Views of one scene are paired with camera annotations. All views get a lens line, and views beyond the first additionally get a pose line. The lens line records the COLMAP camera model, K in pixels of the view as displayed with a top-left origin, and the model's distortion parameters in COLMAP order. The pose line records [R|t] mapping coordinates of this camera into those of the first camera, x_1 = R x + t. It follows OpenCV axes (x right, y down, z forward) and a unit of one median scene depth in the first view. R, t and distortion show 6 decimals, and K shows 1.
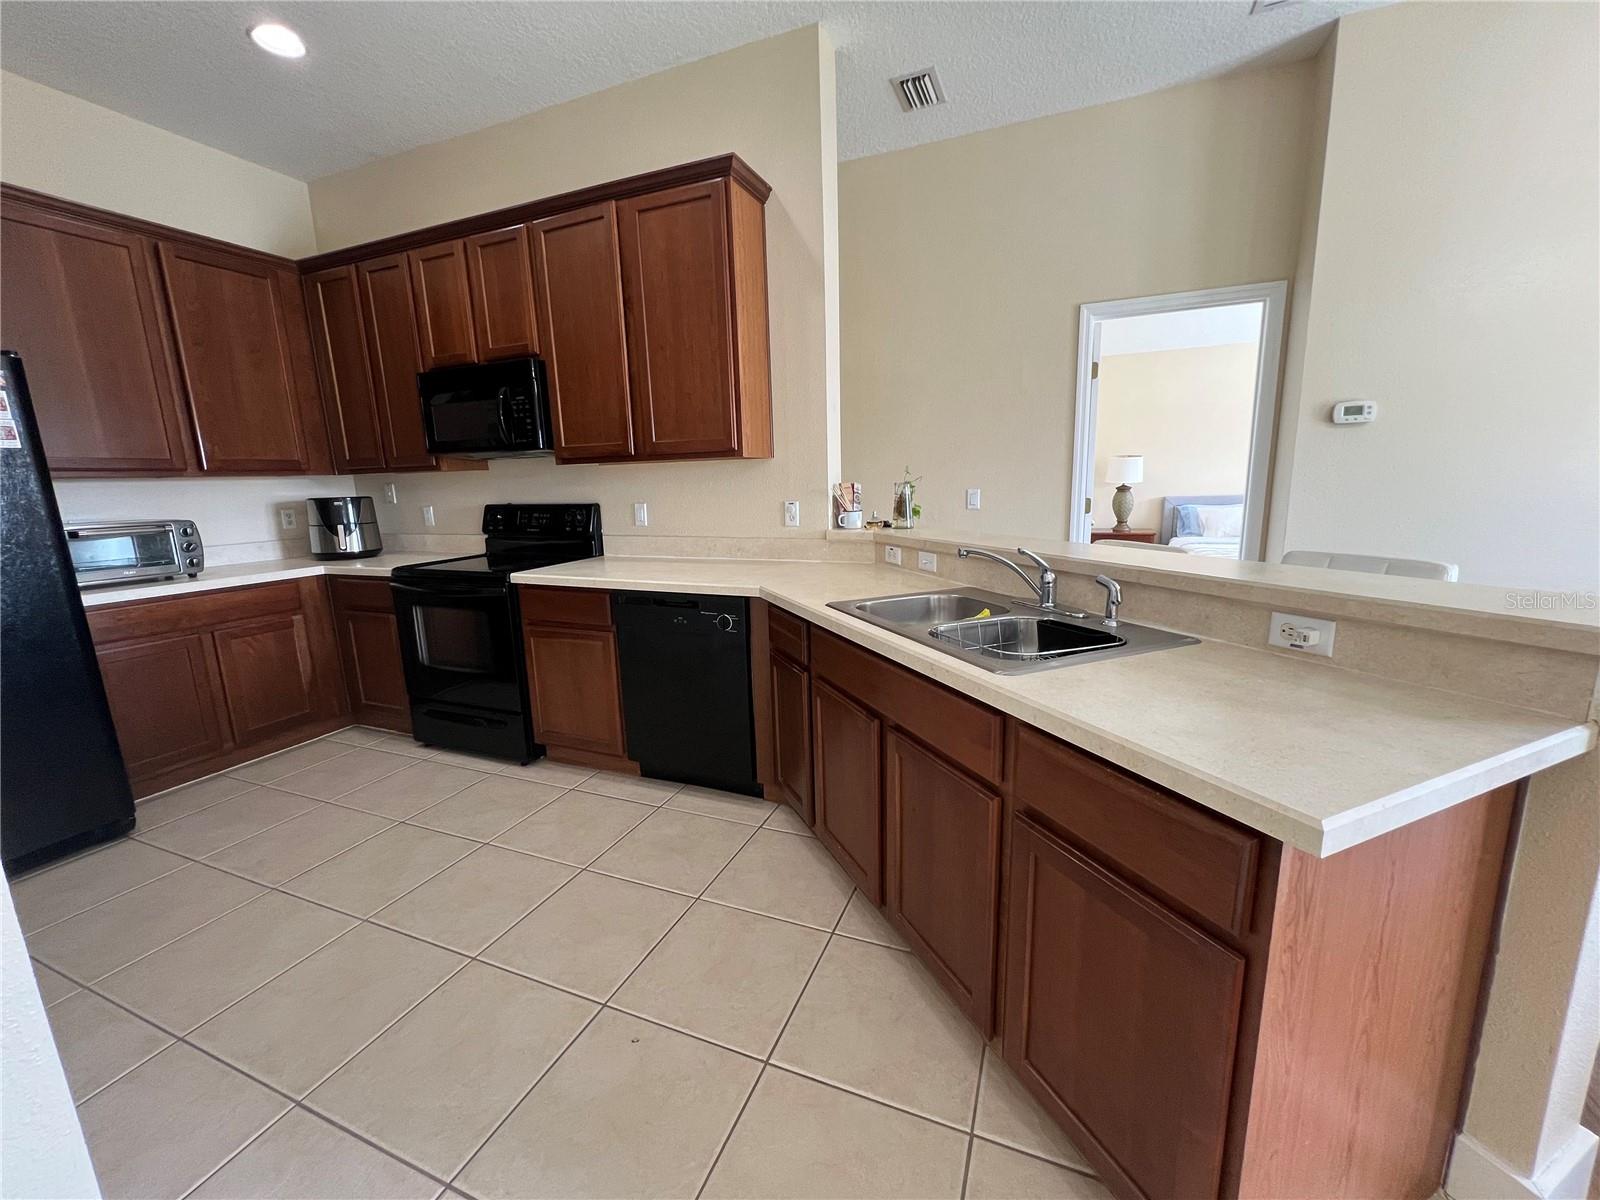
lens RADIAL K [[642.3, 0, 802.1], [0, 642.3, 602.8], [0, 0, 1]] dist [-0.005165, 0.001221]
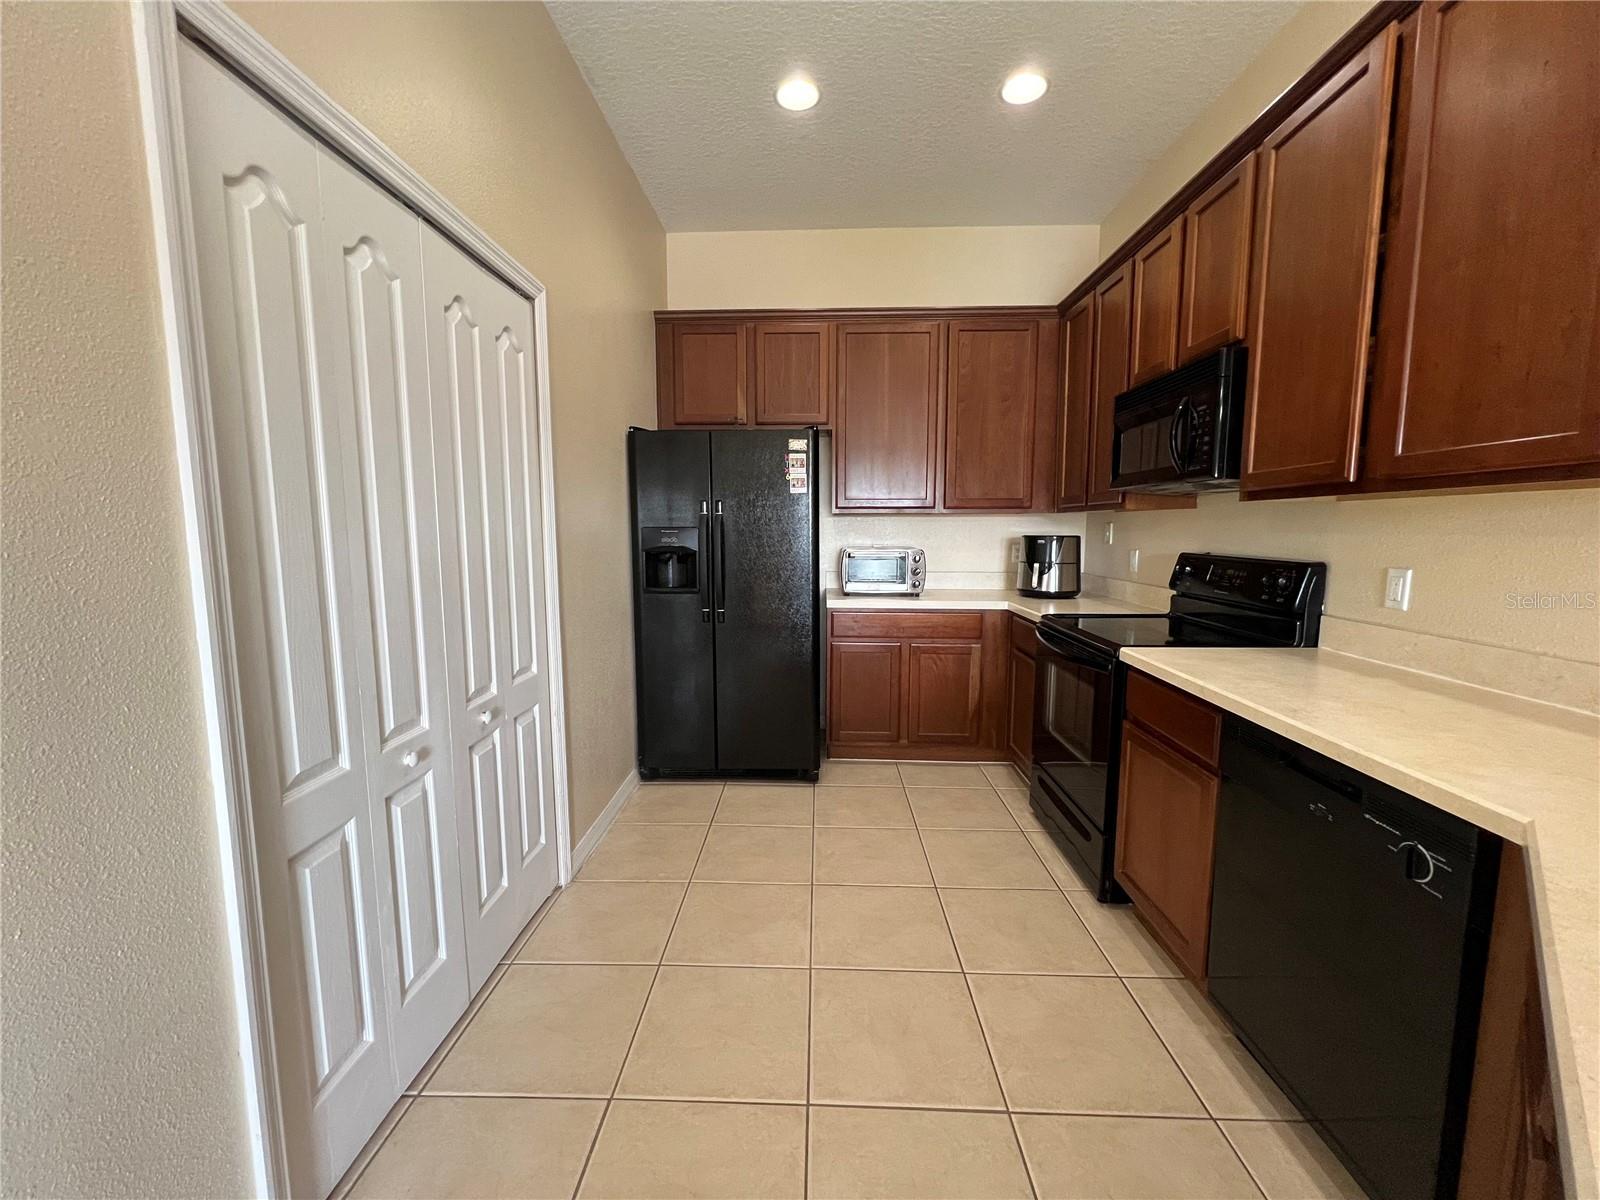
lens RADIAL K [[642.3, 0, 798.2], [0, 642.3, 599.7], [0, 0, 1]] dist [-0.005165, 0.001221]
pose [[0.342939, 0.133390, -0.929839, 0.085657], [-0.189924, 0.979269, 0.070434, -0.070657], [0.919958, 0.152444, 0.361163, 0.335220]]
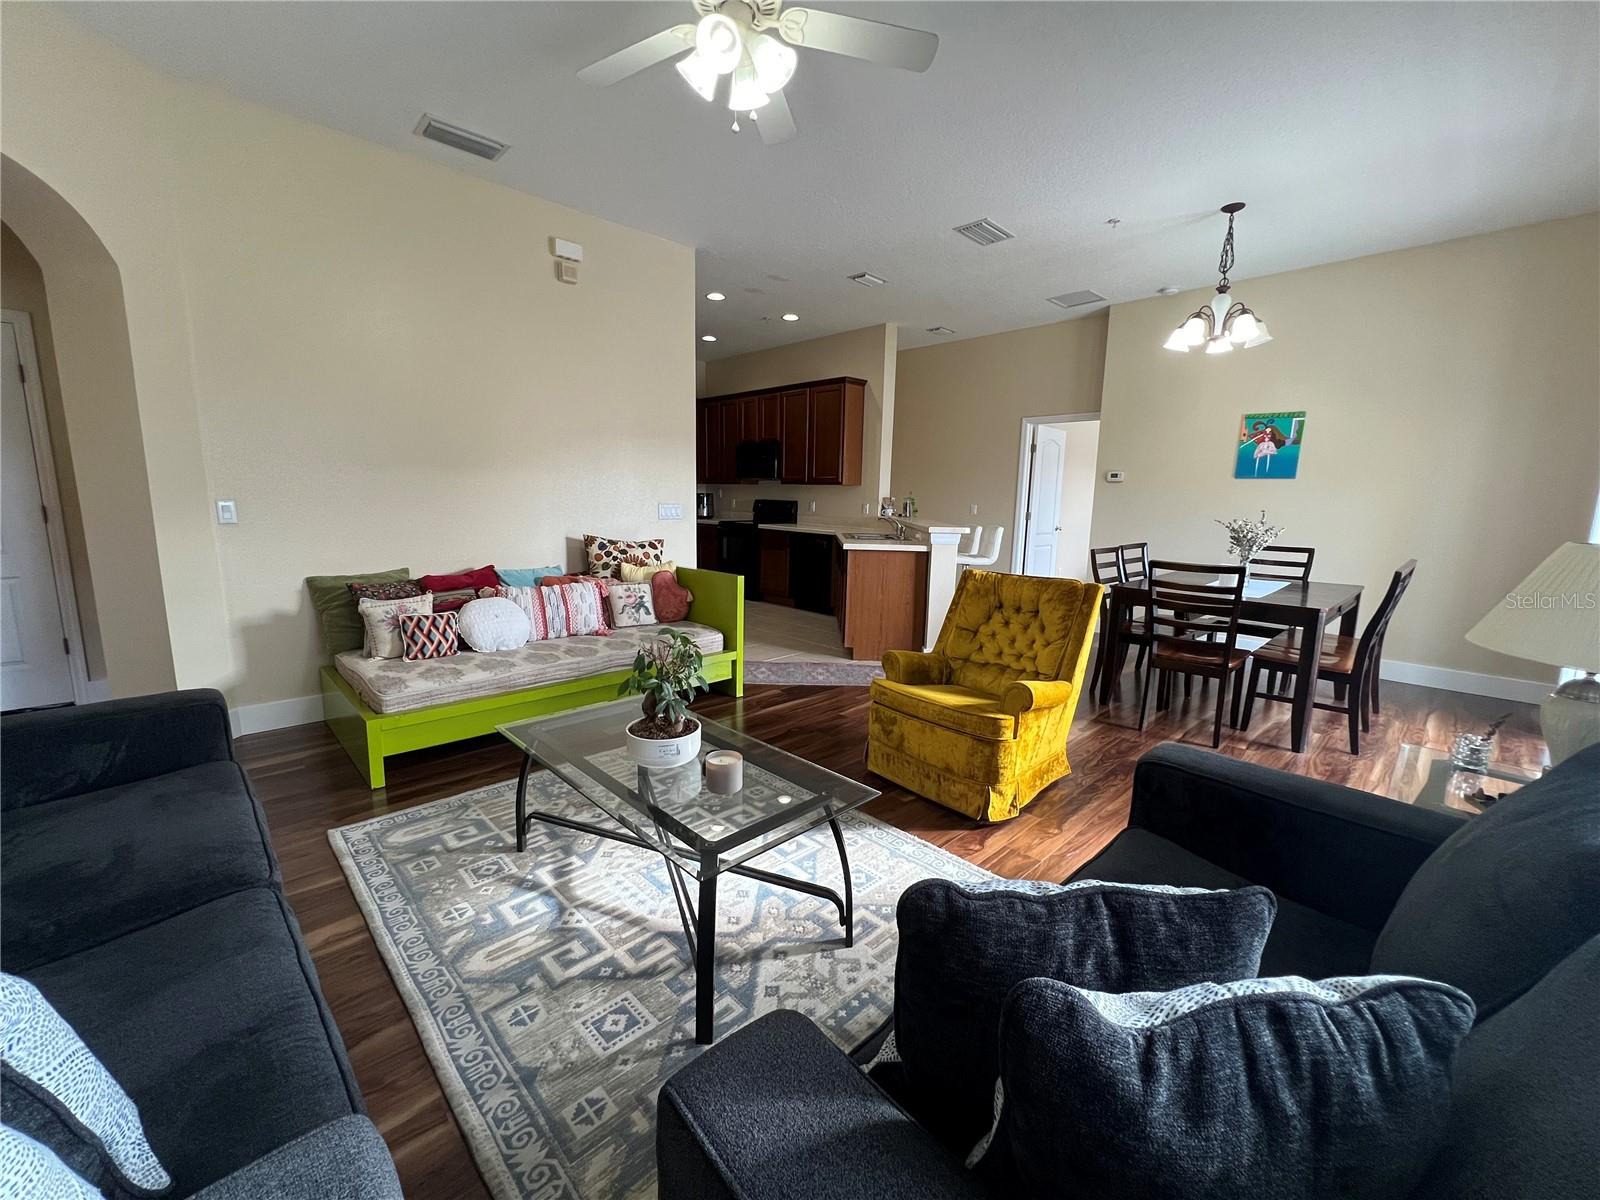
lens RADIAL K [[642.3, 0, 800.8], [0, 642.3, 602.3], [0, 0, 1]] dist [-0.005165, 0.001221]
pose [[0.912613, 0.115402, -0.392198, 0.680121], [-0.124701, 0.992193, 0.001779, 0.214159], [0.389341, 0.047284, 0.919879, -1.175148]]
